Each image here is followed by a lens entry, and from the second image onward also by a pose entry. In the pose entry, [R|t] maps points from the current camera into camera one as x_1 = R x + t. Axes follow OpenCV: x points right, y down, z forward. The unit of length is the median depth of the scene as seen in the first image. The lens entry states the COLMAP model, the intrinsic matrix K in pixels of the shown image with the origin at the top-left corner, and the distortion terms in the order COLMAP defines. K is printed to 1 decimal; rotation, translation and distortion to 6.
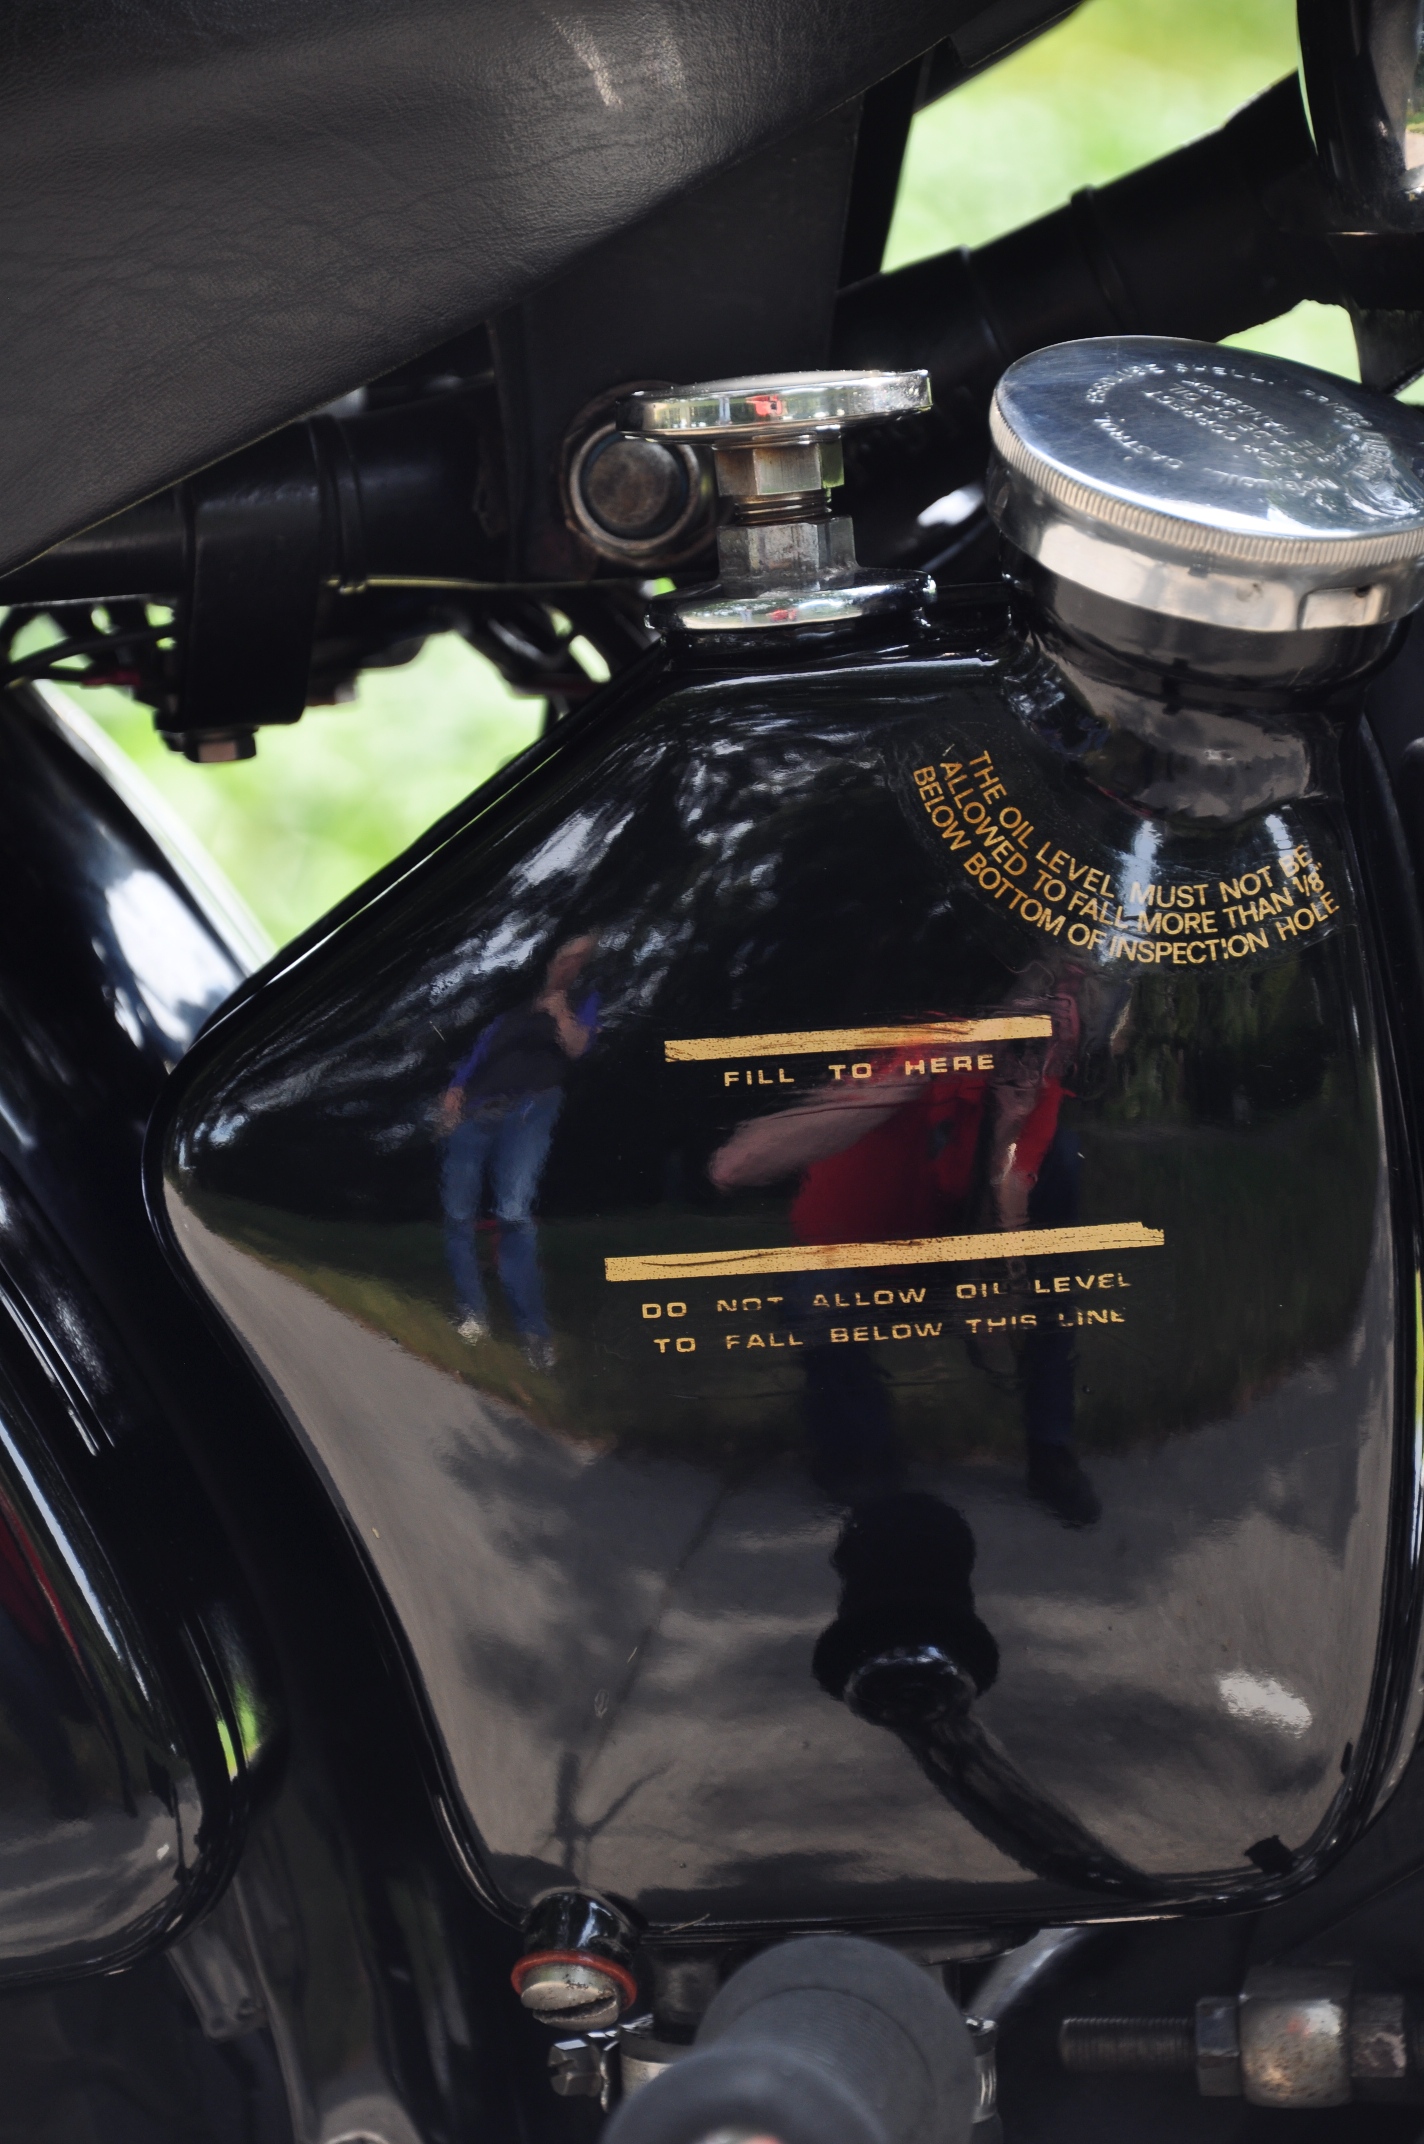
lens RADIAL K [[8804.9, 0, 712.0], [0, 8804.9, 1072.0], [0, 0, 1]] dist [1.154934, 0.010731]
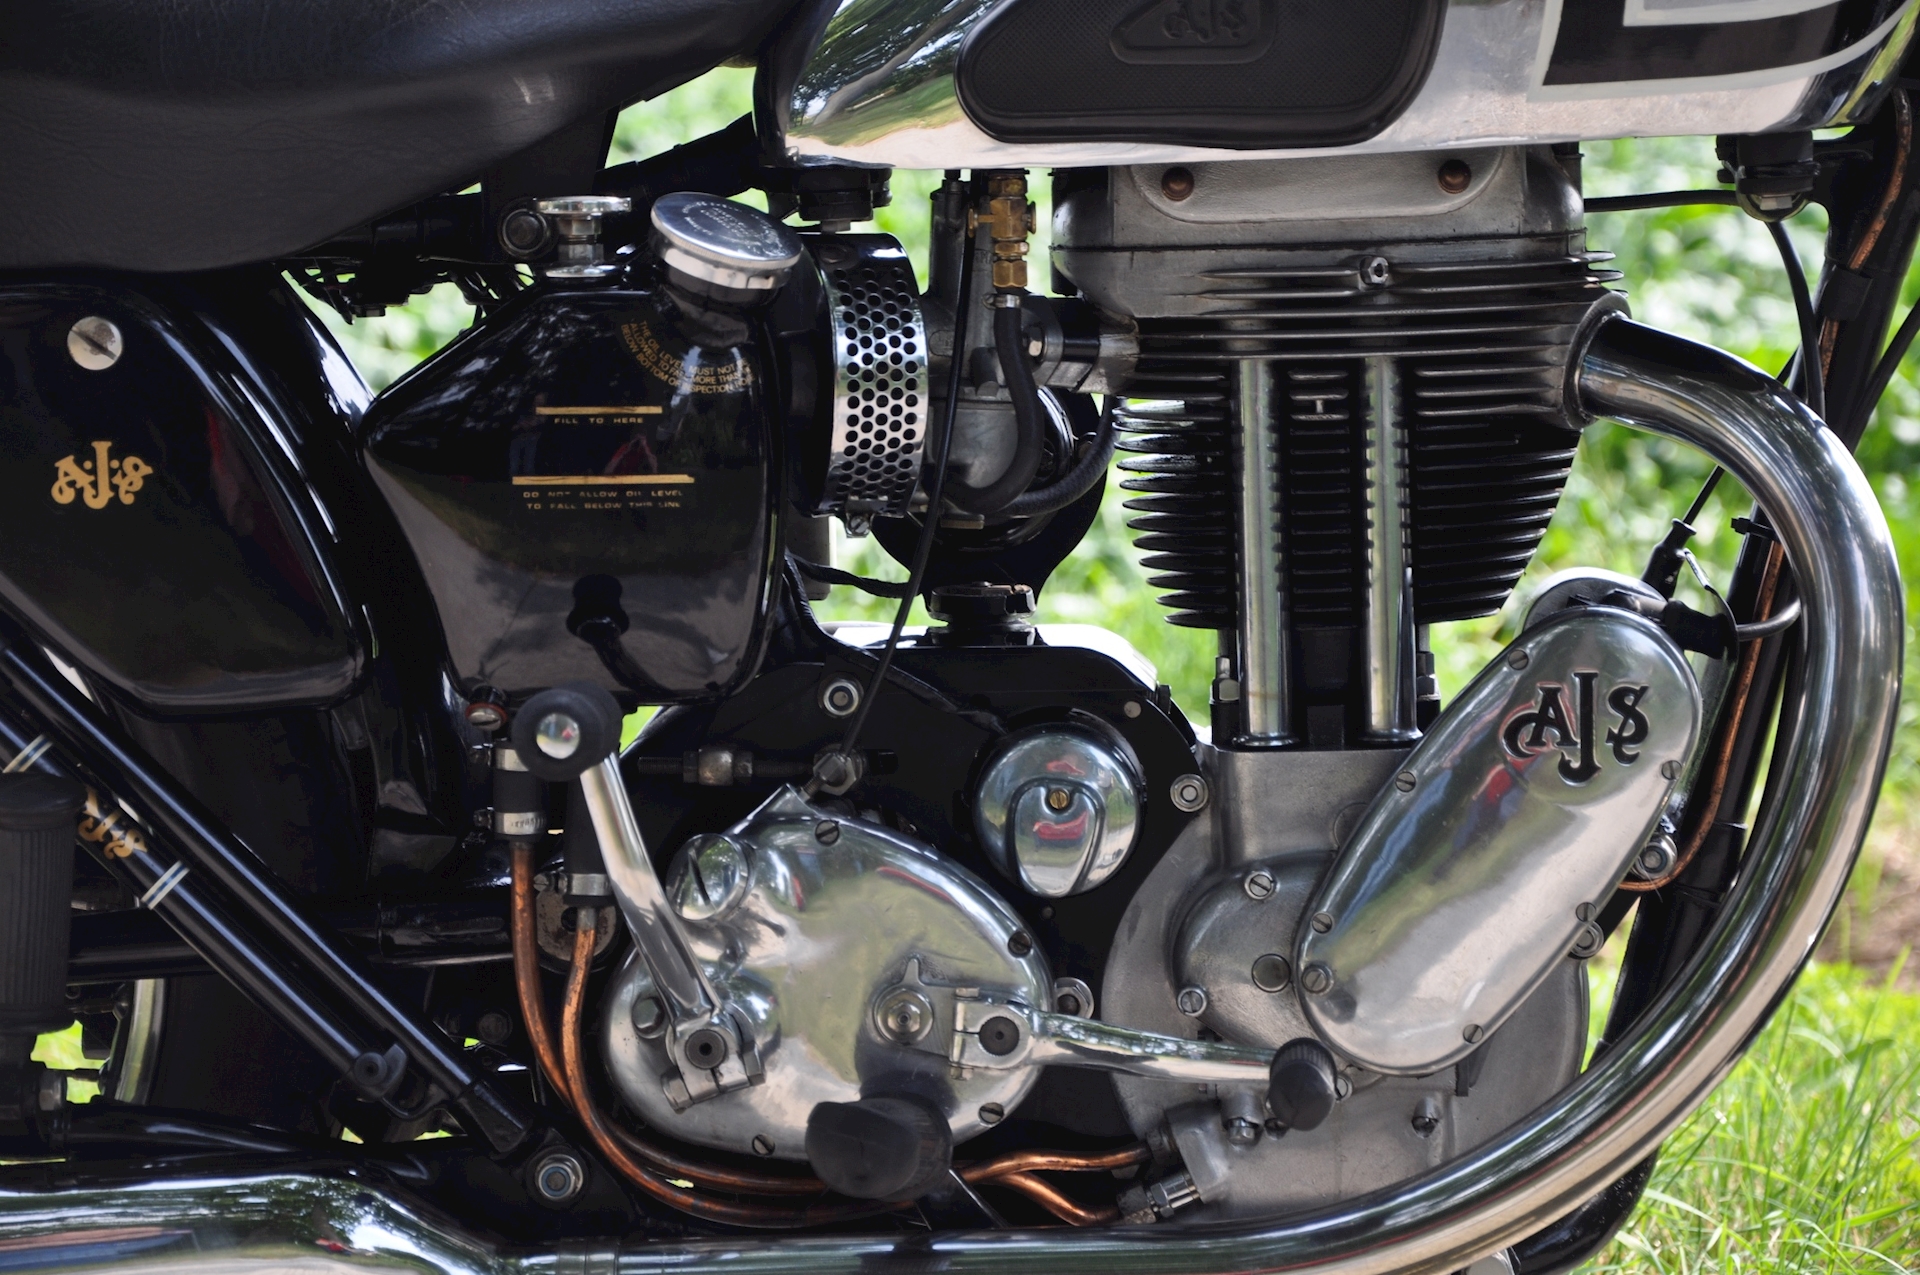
lens RADIAL K [[7615.2, 0, 960.0], [0, 7615.2, 637.5], [0, 0, 1]] dist [1.383407, 1.851124]
pose [[0.993182, 0.057736, 0.101270, -0.124543], [-0.054309, 0.997865, -0.036277, 0.165677], [-0.103148, 0.030530, 0.994197, -1.677559]]
